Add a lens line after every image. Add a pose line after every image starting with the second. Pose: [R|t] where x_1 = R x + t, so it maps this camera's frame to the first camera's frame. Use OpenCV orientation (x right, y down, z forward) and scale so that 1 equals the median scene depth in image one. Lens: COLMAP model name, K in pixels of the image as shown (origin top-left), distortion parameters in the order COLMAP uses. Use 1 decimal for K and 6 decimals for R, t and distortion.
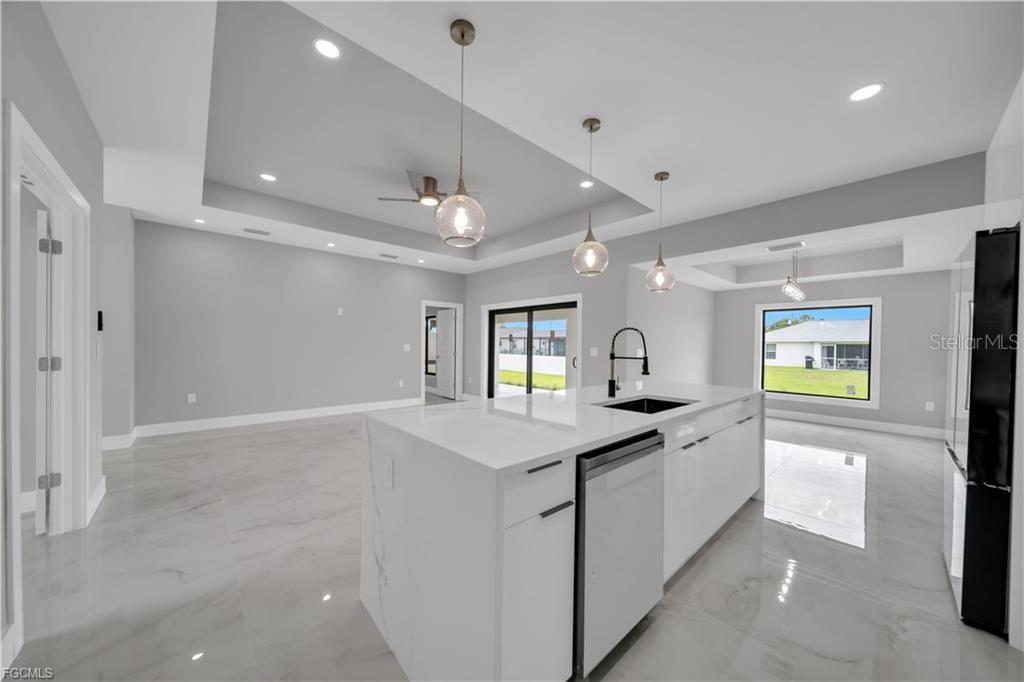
lens RADIAL K [[354.1, 0, 516.0], [0, 354.1, 345.5], [0, 0, 1]] dist [-0.000687, 0.000118]
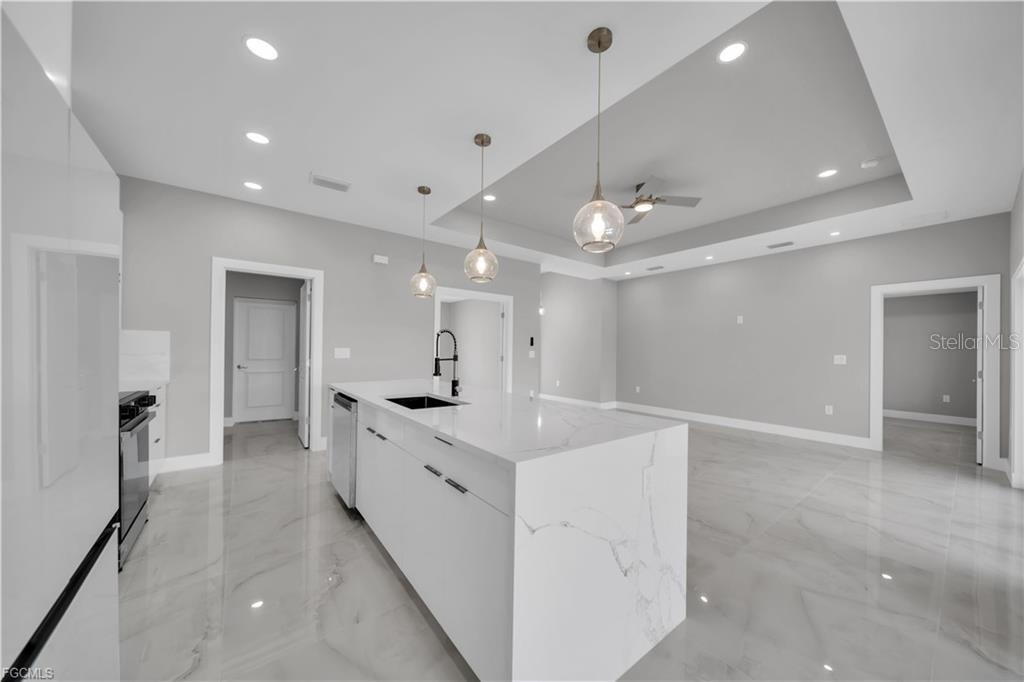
lens RADIAL K [[354.1, 0, 516.8], [0, 354.1, 347.4], [0, 0, 1]] dist [-0.000687, 0.000118]
pose [[-0.083767, -0.019067, -0.996303, 0.838108], [-0.016827, 0.999701, -0.017717, 0.007481], [0.996343, 0.015281, -0.084063, 0.810418]]
